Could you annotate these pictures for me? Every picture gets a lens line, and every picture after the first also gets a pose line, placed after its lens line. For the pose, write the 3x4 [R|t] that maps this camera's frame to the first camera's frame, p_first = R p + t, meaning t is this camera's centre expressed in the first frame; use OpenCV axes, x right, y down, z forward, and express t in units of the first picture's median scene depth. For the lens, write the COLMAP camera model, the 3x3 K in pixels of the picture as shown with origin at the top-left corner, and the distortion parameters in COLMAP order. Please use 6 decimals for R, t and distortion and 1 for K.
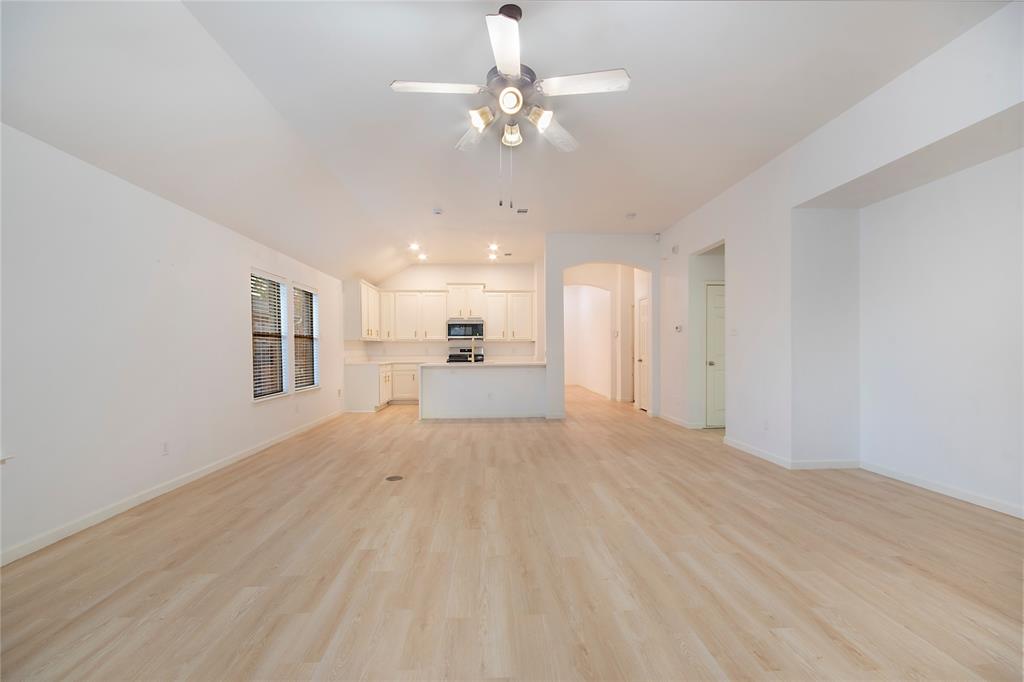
lens RADIAL K [[452.6, 0, 514.5], [0, 452.6, 349.6], [0, 0, 1]] dist [0.003801, -0.000510]
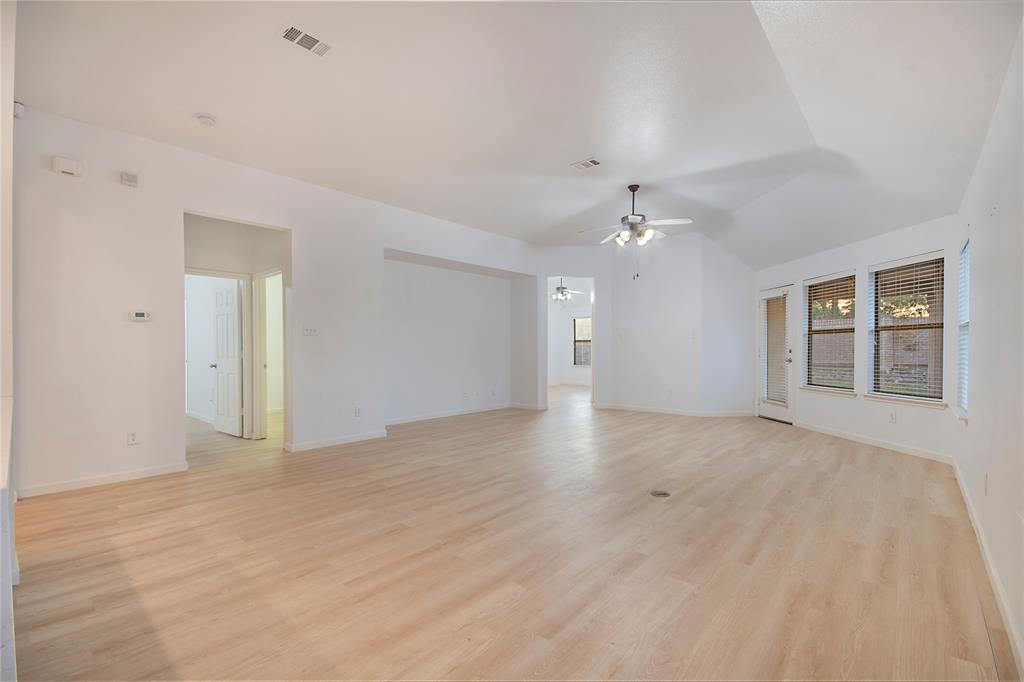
lens RADIAL K [[448.1, 0, 512.4], [0, 448.1, 347.9], [0, 0, 1]] dist [-0.001963, -0.000203]
pose [[-0.706778, 0.009591, 0.707370, -0.291694], [0.010515, 0.999940, -0.003051, 0.001642], [-0.707357, 0.005281, -0.706836, 0.779964]]
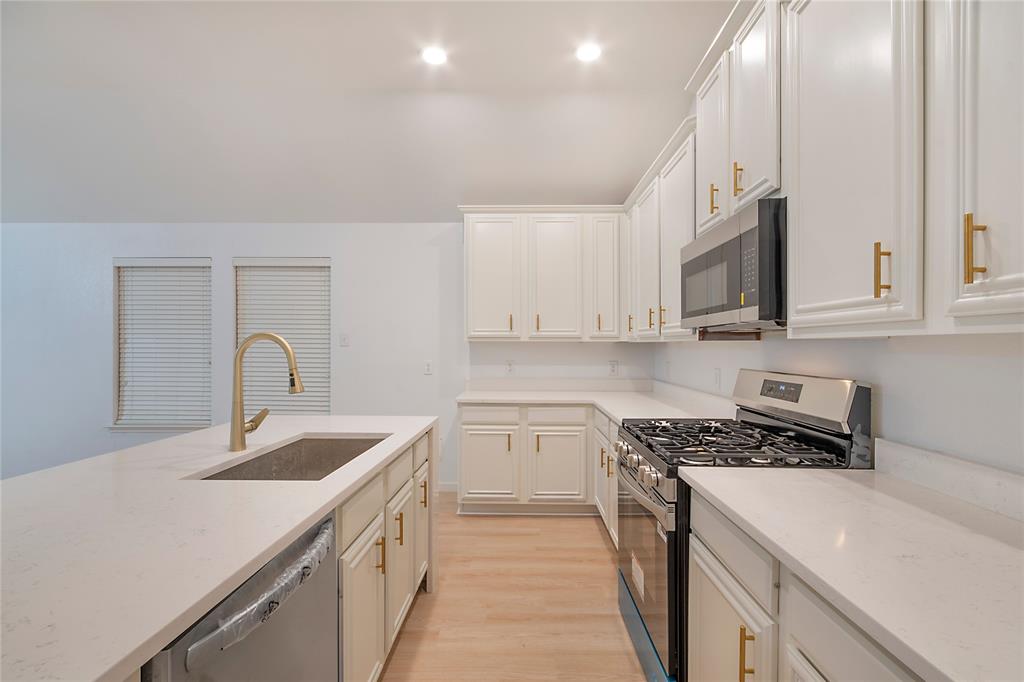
lens RADIAL K [[452.6, 0, 514.5], [0, 452.6, 349.6], [0, 0, 1]] dist [0.003801, -0.000510]
pose [[-0.077557, 0.009403, -0.996944, 0.091633], [-0.004668, 0.999941, 0.009795, -0.016684], [0.996977, 0.005414, -0.077508, 0.961115]]
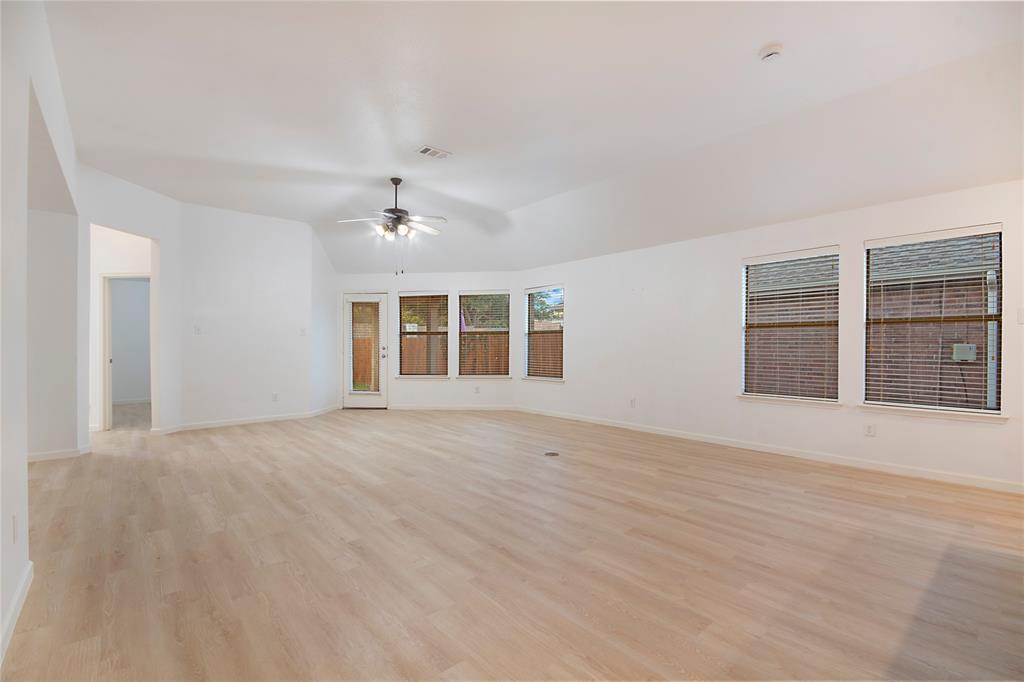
lens RADIAL K [[450.6, 0, 516.2], [0, 450.6, 346.4], [0, 0, 1]] dist [-0.008487, -0.000530]
pose [[-0.793902, 0.008439, -0.607987, 0.219070], [0.003840, 0.999953, 0.008865, -0.000771], [0.608033, 0.004703, -0.793898, 0.802668]]
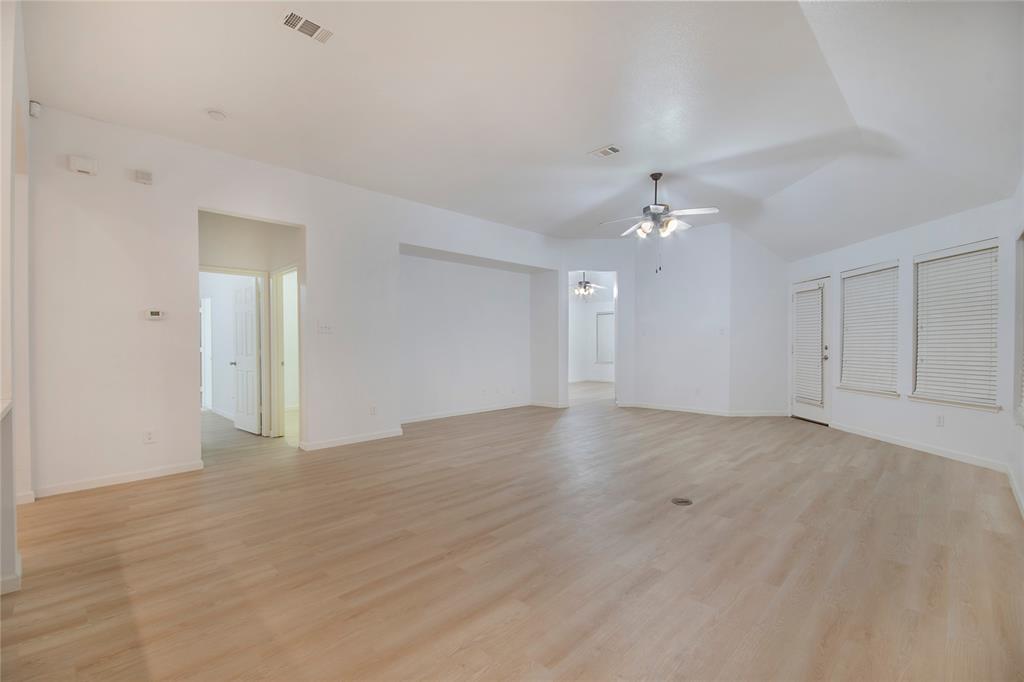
lens RADIAL K [[452.6, 0, 514.5], [0, 452.6, 349.6], [0, 0, 1]] dist [0.003801, -0.000510]
pose [[-0.671705, 0.001560, 0.740817, -0.288627], [0.013018, 0.999868, 0.009698, -0.000708], [-0.740704, 0.016158, -0.671637, 0.763080]]
